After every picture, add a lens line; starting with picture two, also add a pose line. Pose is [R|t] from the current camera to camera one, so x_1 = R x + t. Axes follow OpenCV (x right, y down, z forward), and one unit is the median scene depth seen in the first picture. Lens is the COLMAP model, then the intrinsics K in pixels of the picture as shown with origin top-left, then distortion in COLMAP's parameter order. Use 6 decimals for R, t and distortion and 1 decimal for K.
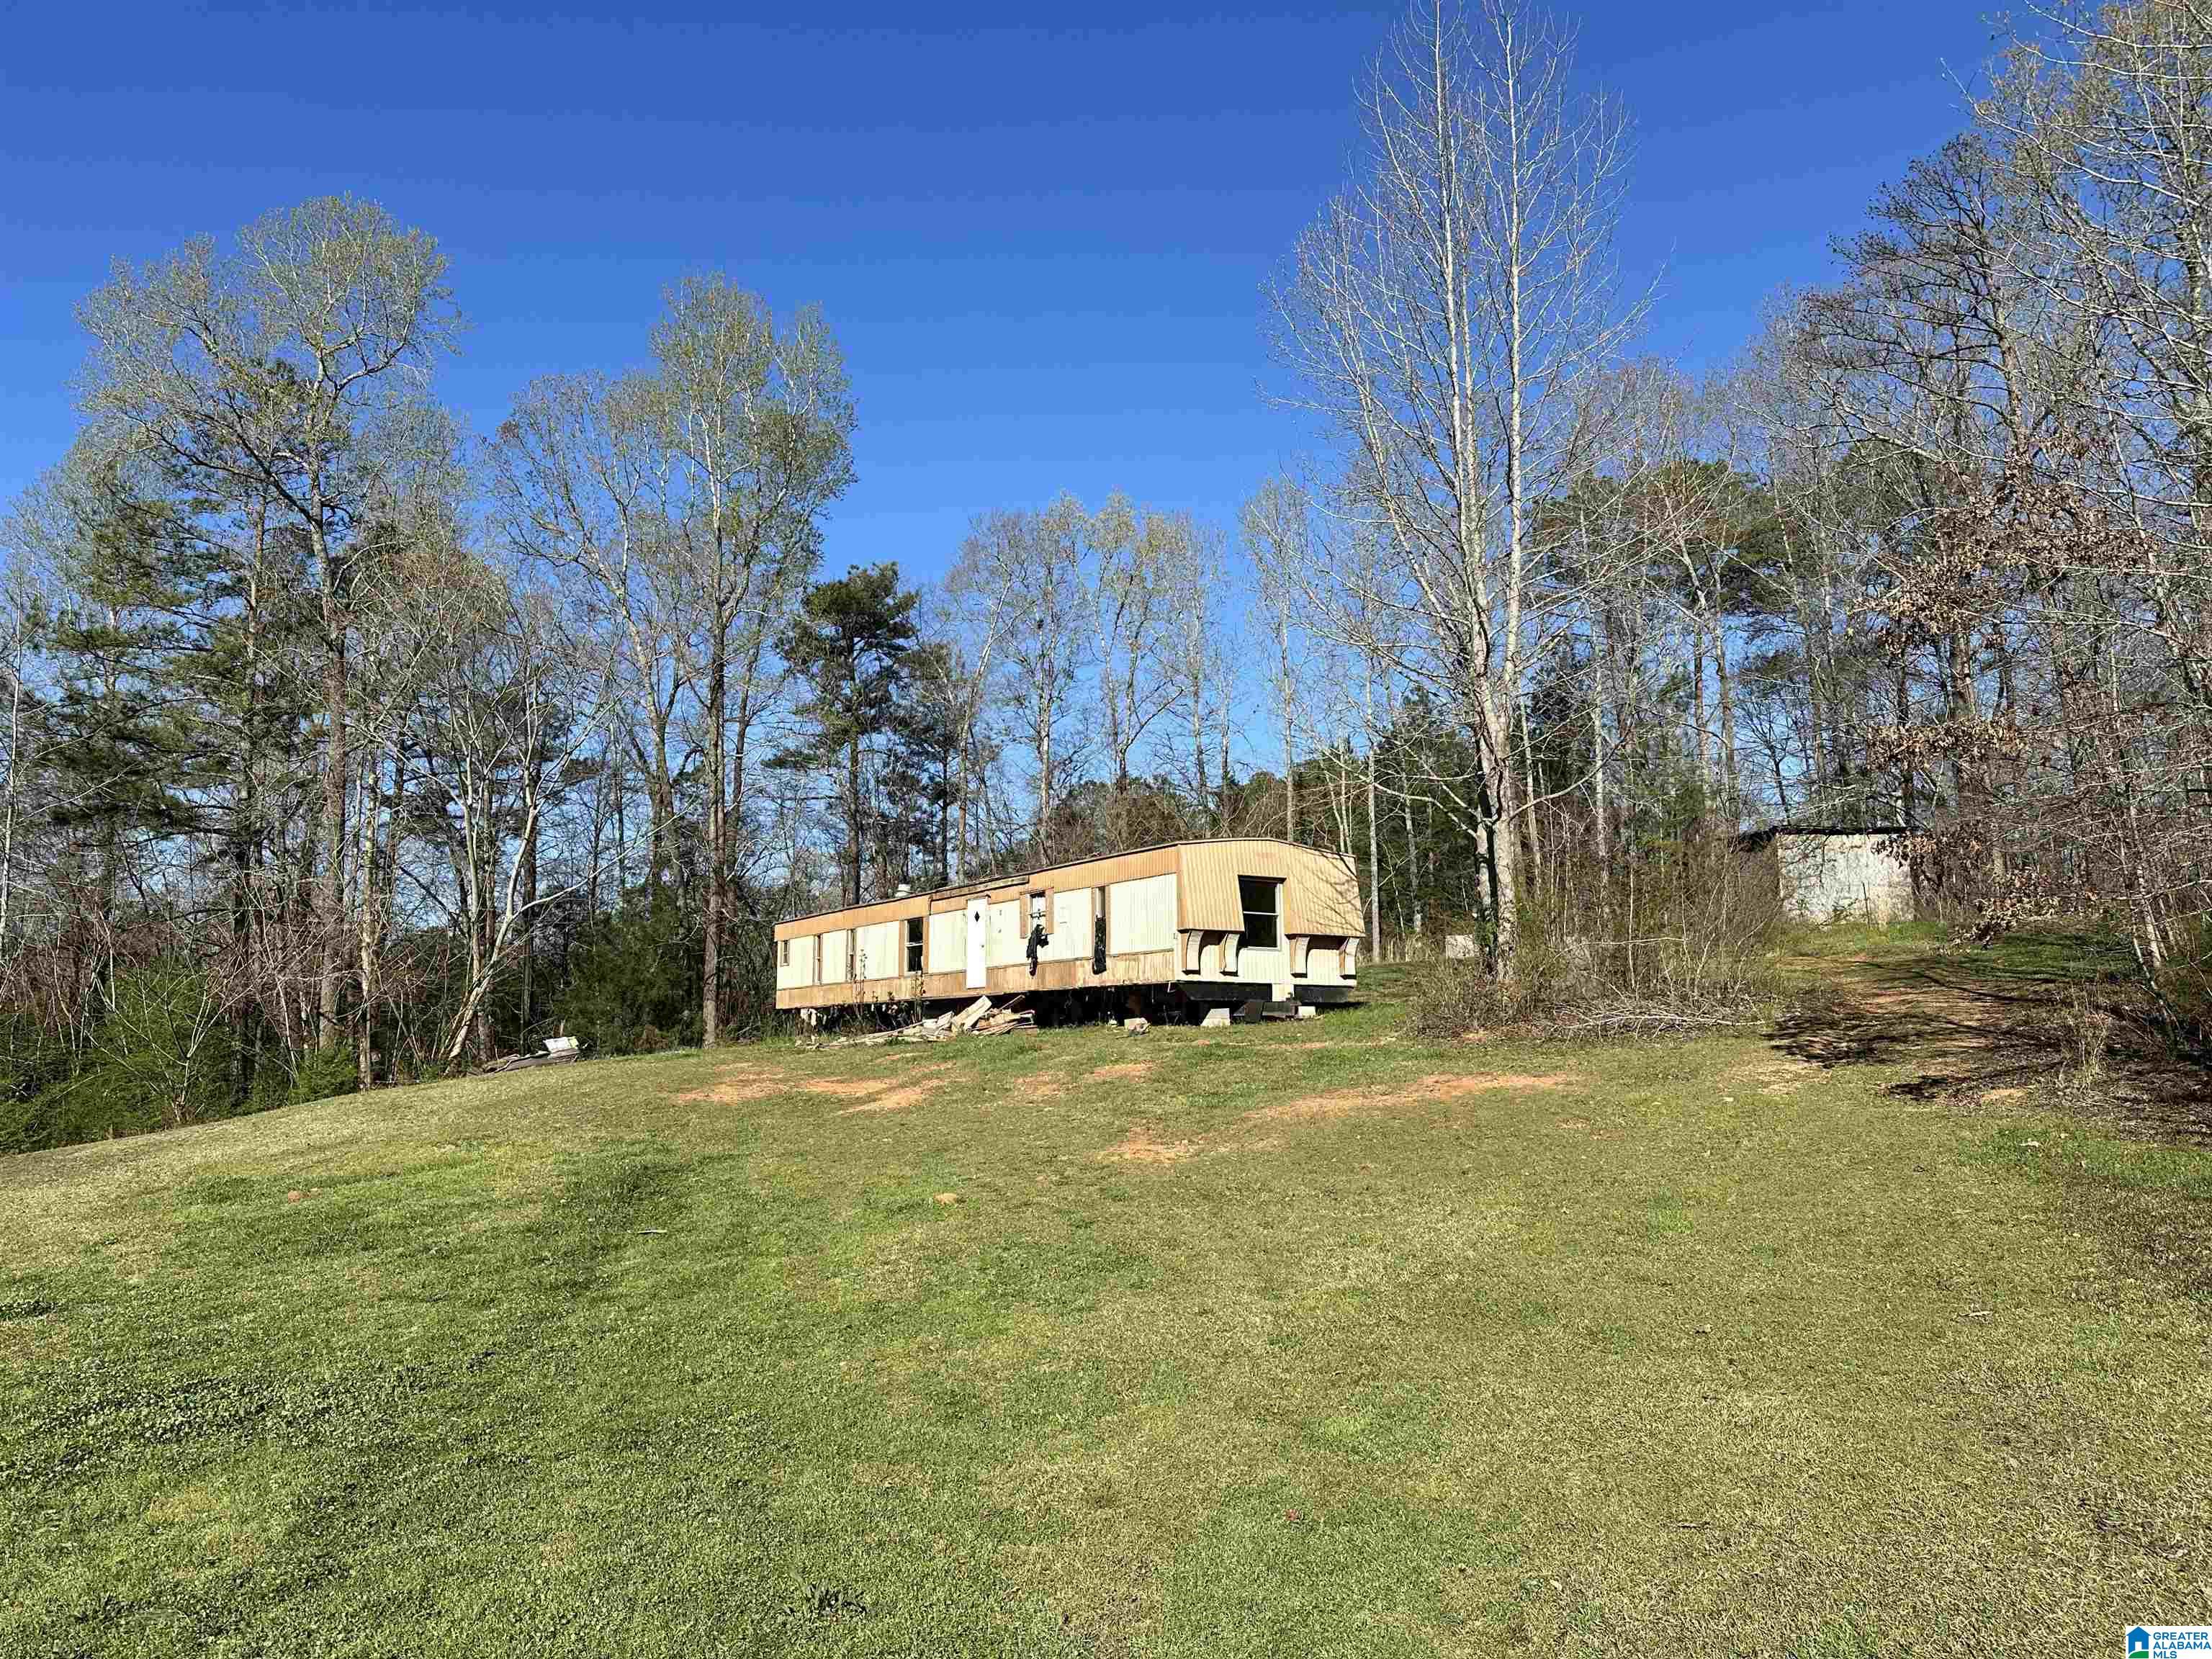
lens RADIAL K [[1536.0, 0, 1101.9], [0, 1536.0, 840.9], [0, 0, 1]] dist [0.139489, -0.191717]
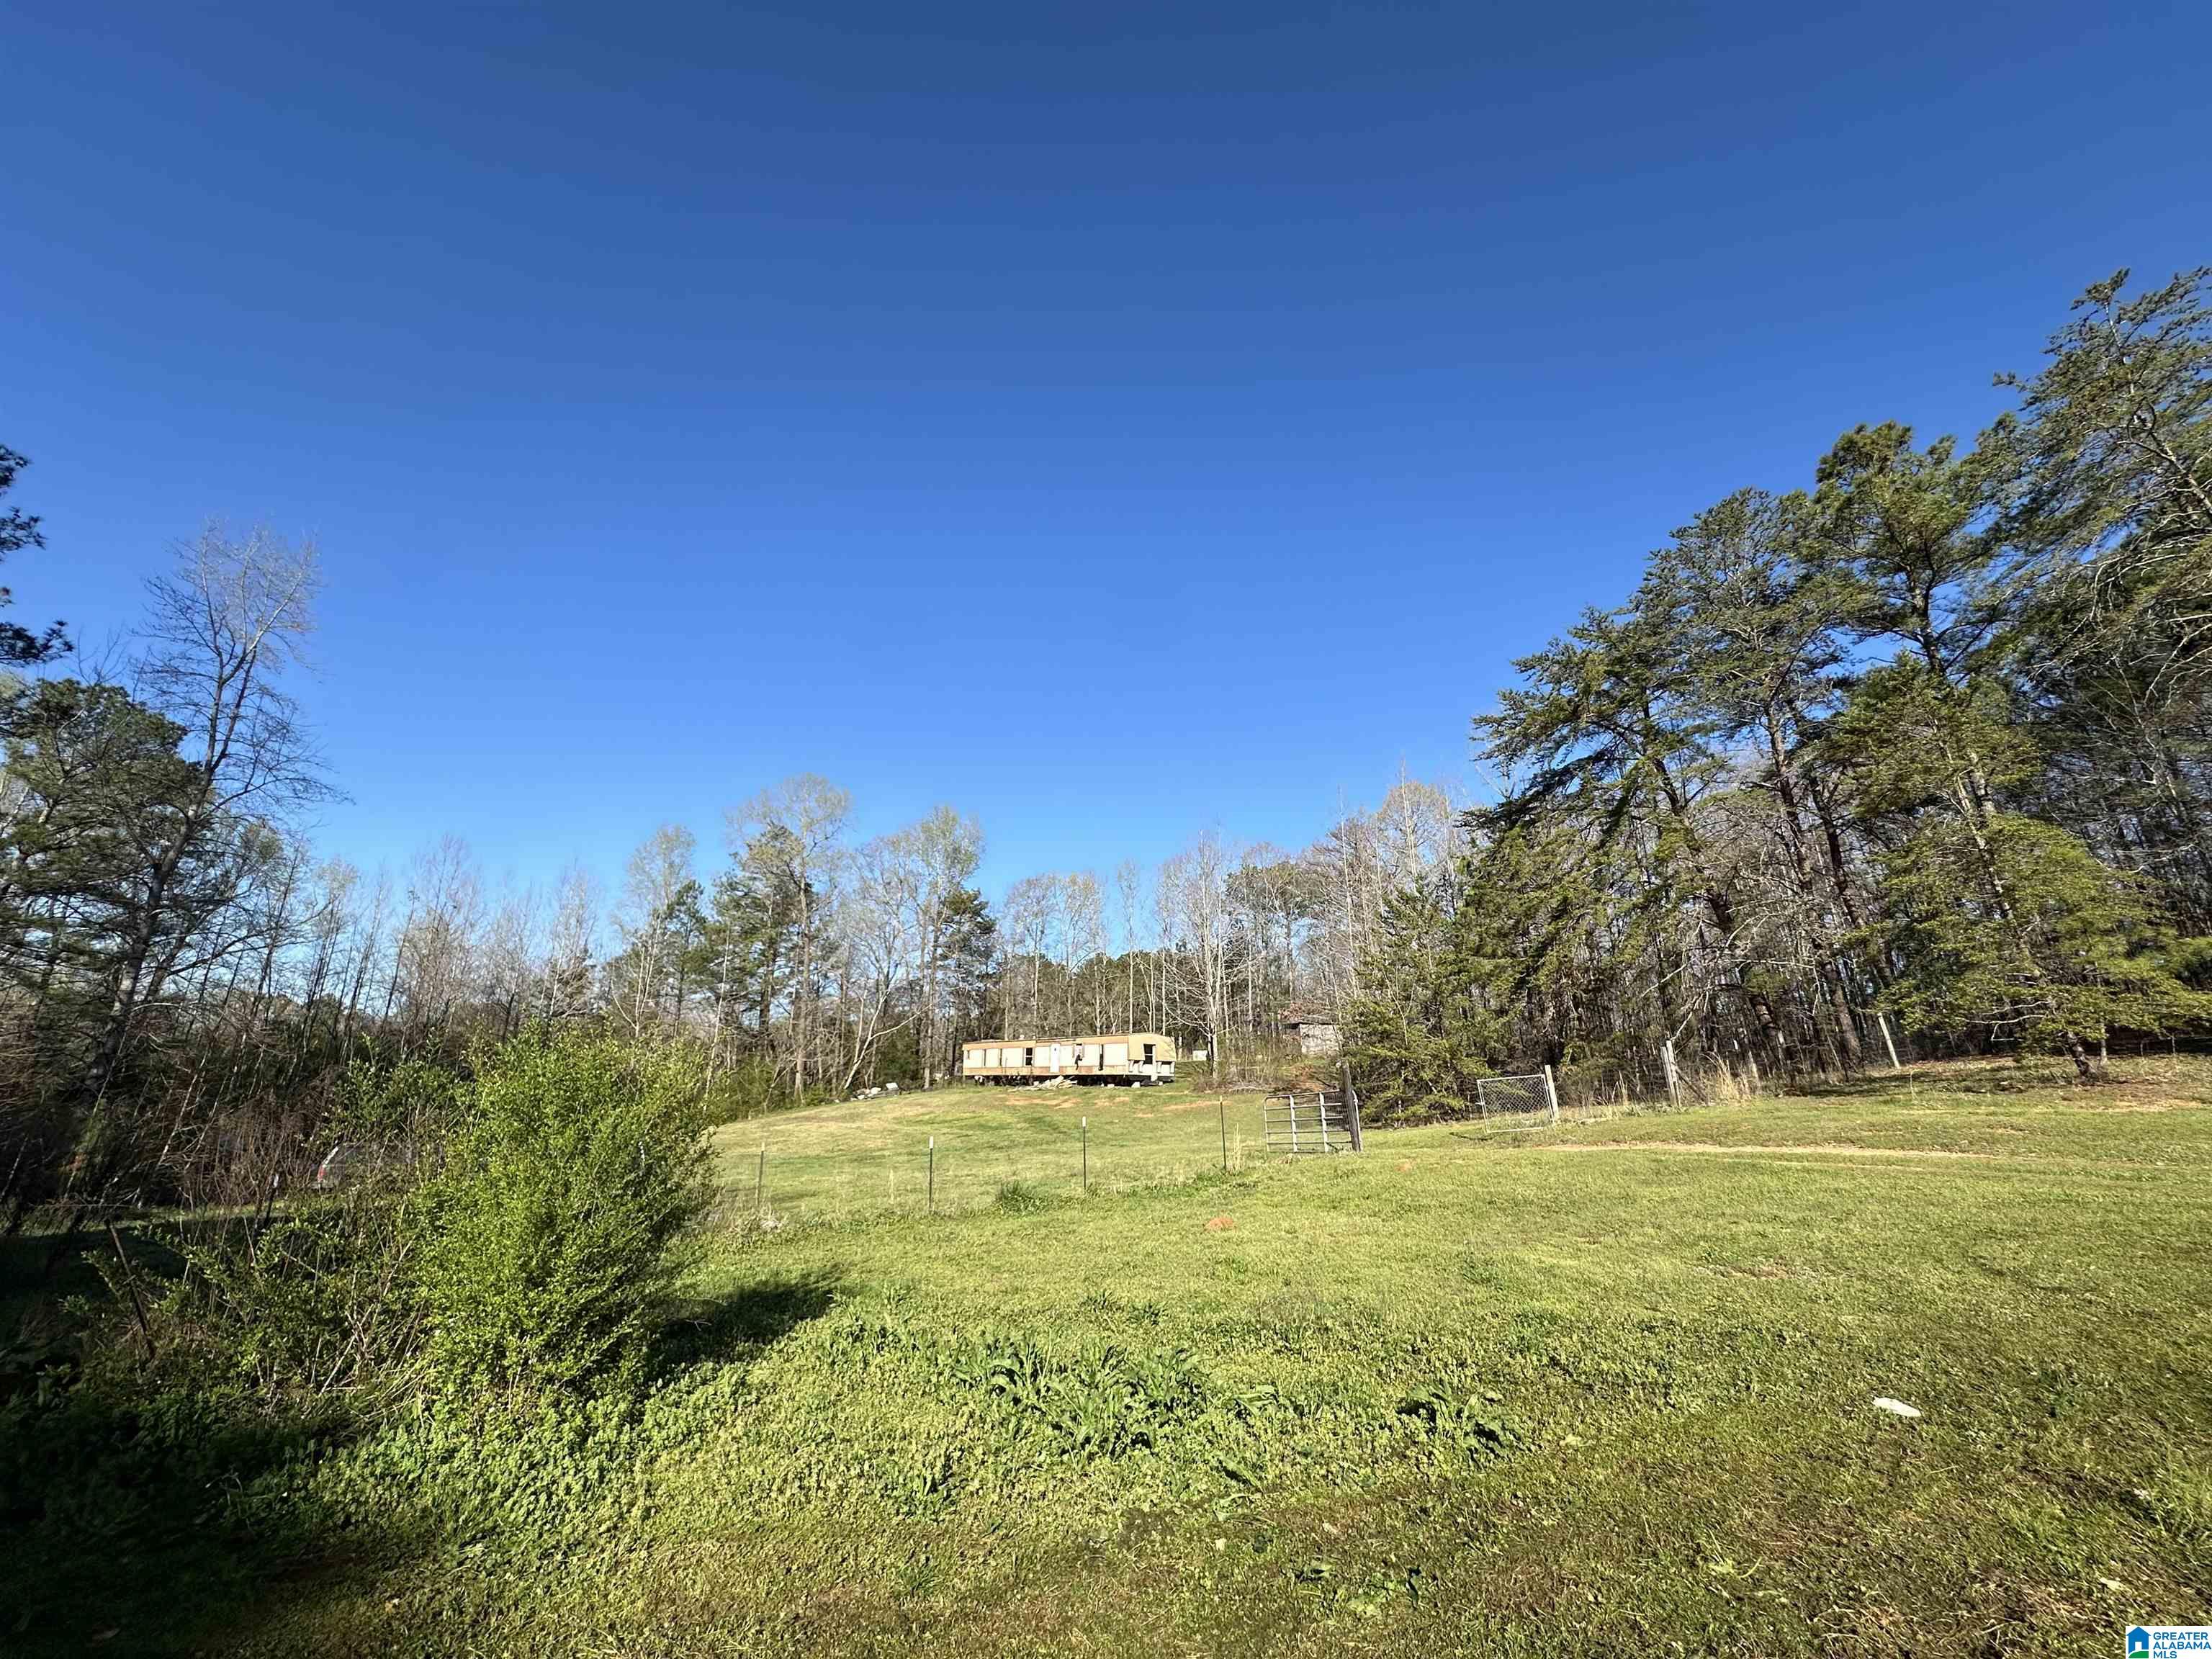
lens RADIAL K [[886.7, 0, 1106.0], [0, 886.7, 829.5], [0, 0, 1]] dist [-0.001365, -0.000132]
pose [[0.990349, 0.059410, 0.125213, -0.213749], [-0.039538, 0.987029, -0.155599, -0.108988], [-0.132833, 0.149147, 0.979852, -0.810934]]
